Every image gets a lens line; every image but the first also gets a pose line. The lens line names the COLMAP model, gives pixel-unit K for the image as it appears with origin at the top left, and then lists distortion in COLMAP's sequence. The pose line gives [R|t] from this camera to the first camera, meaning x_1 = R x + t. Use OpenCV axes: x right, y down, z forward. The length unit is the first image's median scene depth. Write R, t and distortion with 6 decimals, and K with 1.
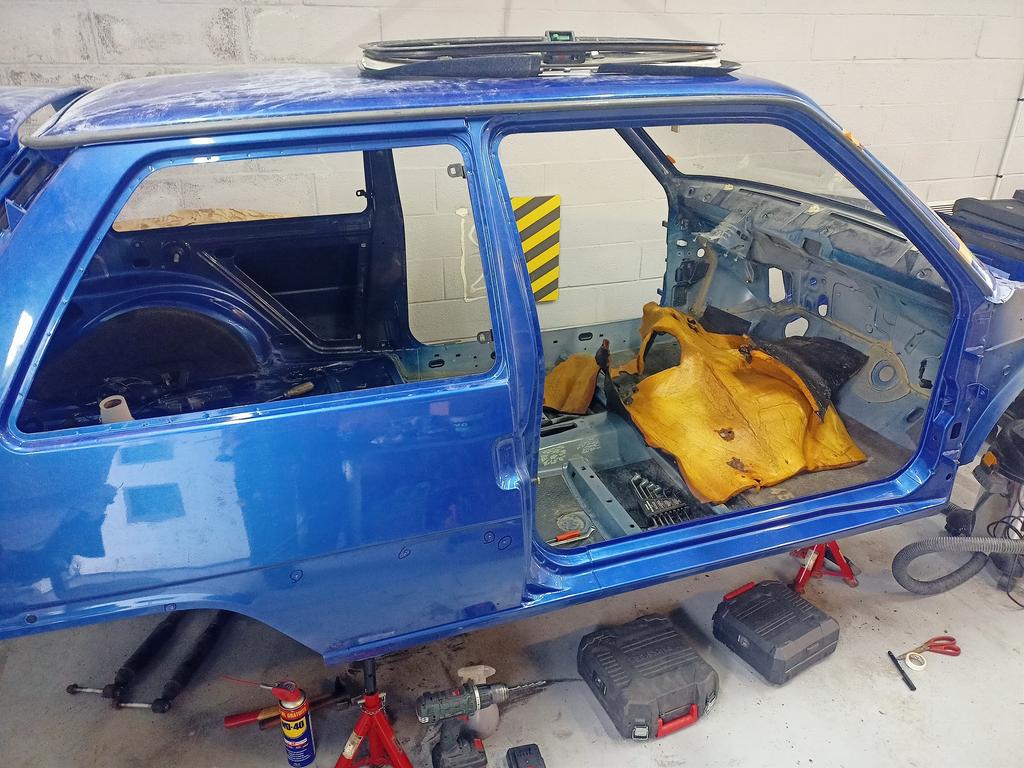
lens RADIAL K [[776.4, 0, 498.1], [0, 776.4, 407.2], [0, 0, 1]] dist [0.071682, -0.114394]
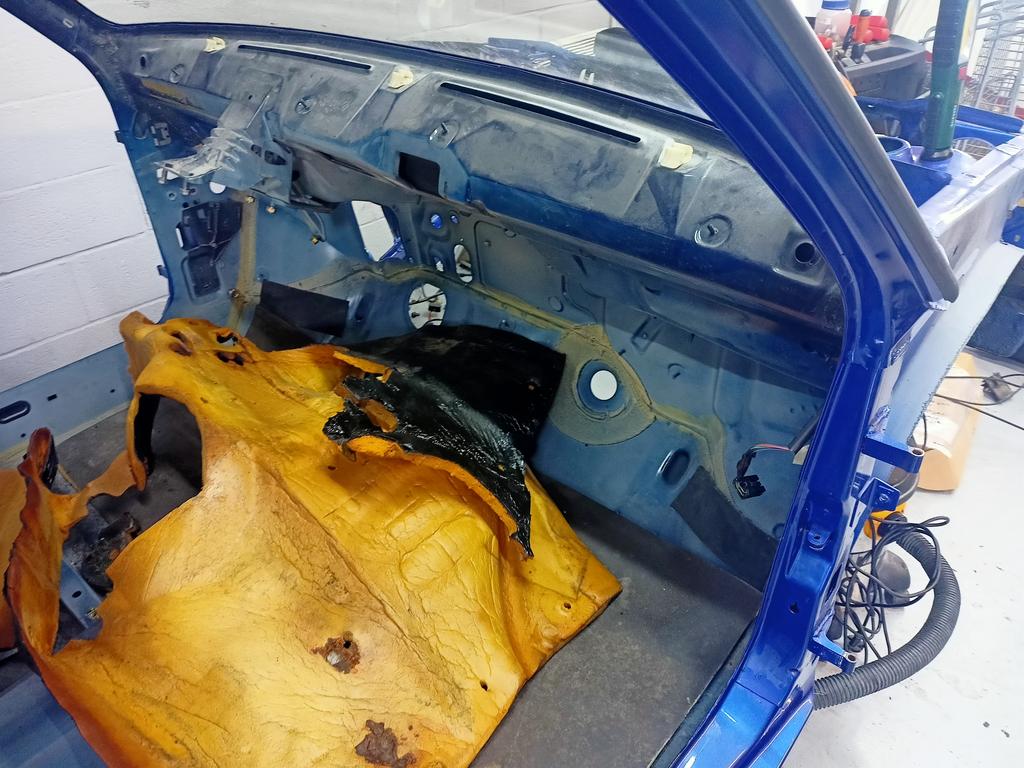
lens RADIAL K [[776.4, 0, 498.1], [0, 776.4, 407.2], [0, 0, 1]] dist [0.071682, -0.114394]
pose [[0.880238, -0.279302, 0.383630, 0.226581], [0.217551, 0.955994, 0.196843, -0.147919], [-0.421726, -0.089810, 0.902264, 0.555616]]
